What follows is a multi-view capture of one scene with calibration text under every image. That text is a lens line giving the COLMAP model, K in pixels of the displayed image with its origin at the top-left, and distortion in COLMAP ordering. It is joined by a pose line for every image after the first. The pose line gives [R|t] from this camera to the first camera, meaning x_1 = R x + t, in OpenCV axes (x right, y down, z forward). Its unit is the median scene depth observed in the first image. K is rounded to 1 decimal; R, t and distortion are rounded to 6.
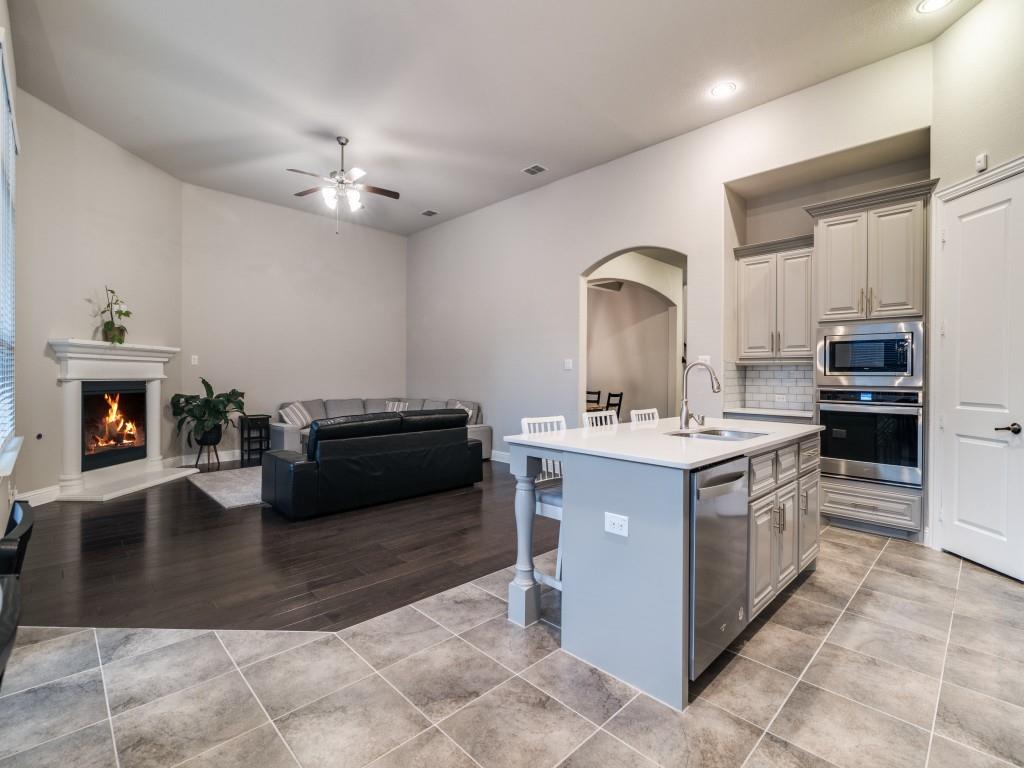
lens RADIAL K [[472.3, 0, 511.6], [0, 472.3, 379.1], [0, 0, 1]] dist [-0.004192, -0.000823]
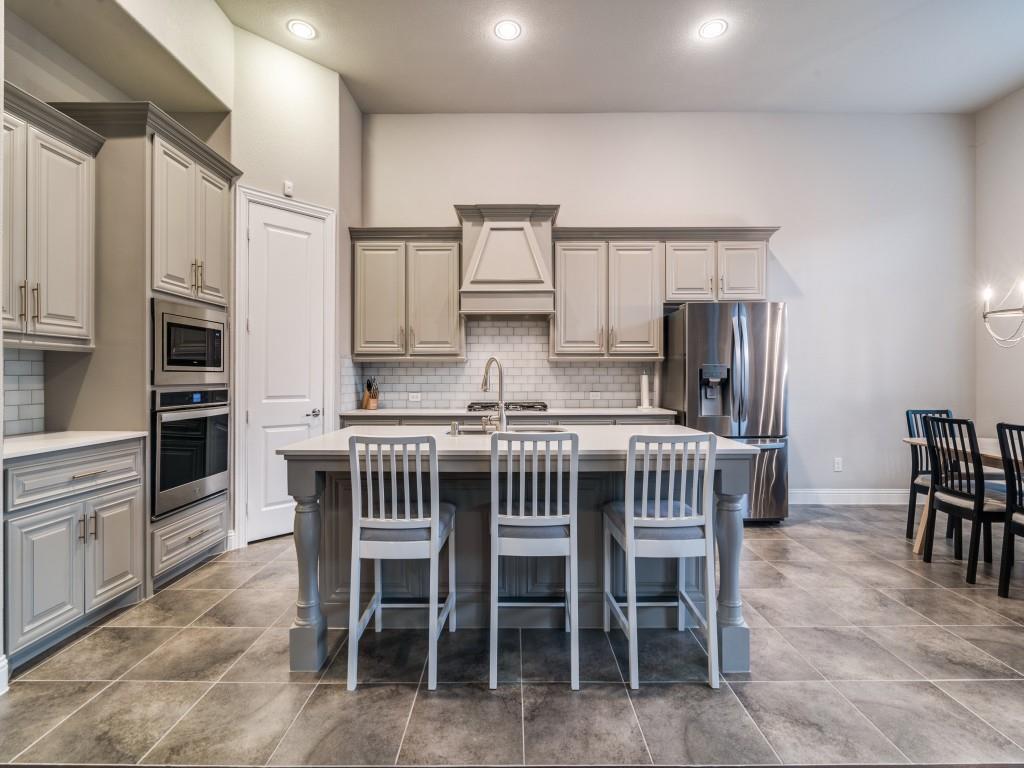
lens RADIAL K [[472.3, 0, 512.5], [0, 472.3, 376.8], [0, 0, 1]] dist [-0.004192, -0.000823]
pose [[-0.713414, -0.009318, 0.700681, -0.225511], [-0.001304, 0.999928, 0.011970, -0.009881], [-0.700742, 0.007626, -0.713374, 1.498028]]
